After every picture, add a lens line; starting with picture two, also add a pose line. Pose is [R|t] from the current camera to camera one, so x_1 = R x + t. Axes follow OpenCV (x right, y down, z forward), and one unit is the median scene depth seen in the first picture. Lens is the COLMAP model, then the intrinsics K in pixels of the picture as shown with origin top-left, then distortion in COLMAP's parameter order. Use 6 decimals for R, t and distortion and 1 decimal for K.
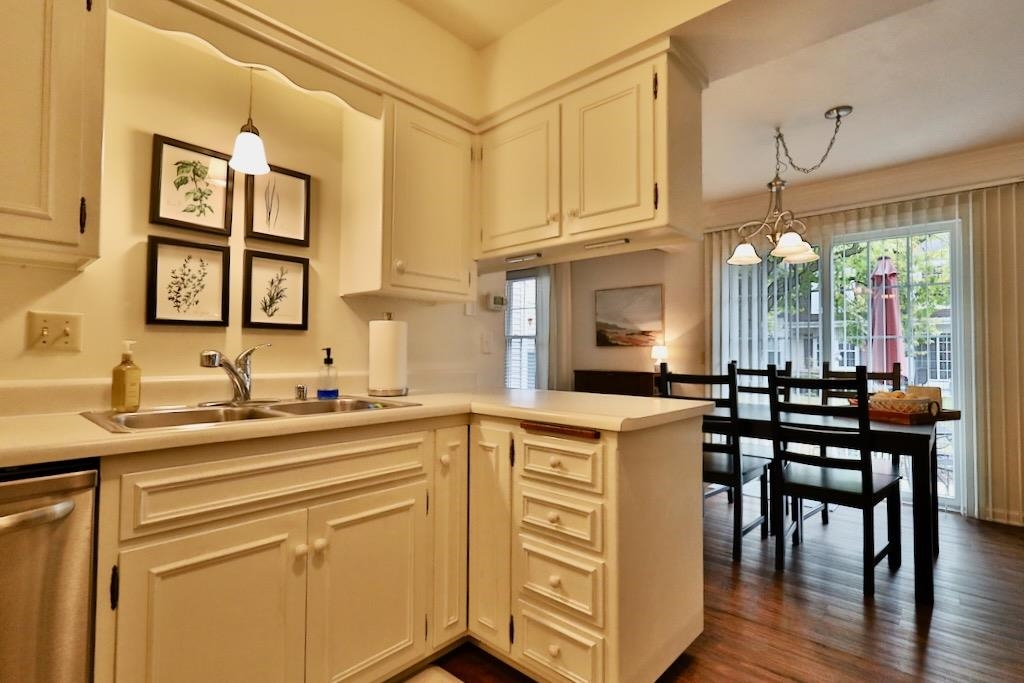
lens RADIAL K [[470.6, 0, 512.0], [0, 470.6, 341.5], [0, 0, 1]] dist [0.001175, 0.000079]
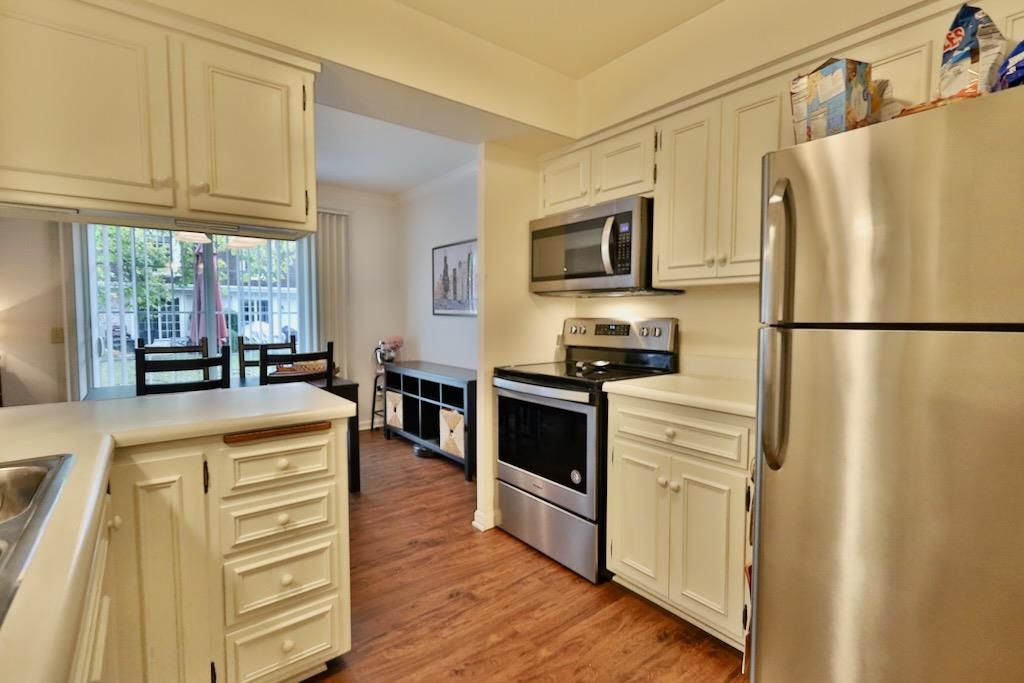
lens RADIAL K [[470.6, 0, 512.0], [0, 470.6, 341.5], [0, 0, 1]] dist [0.001175, 0.000079]
pose [[0.181693, -0.059559, 0.981550, -0.738226], [-0.023753, 0.997607, 0.064931, -0.074610], [-0.983068, -0.035112, 0.179843, 0.339449]]
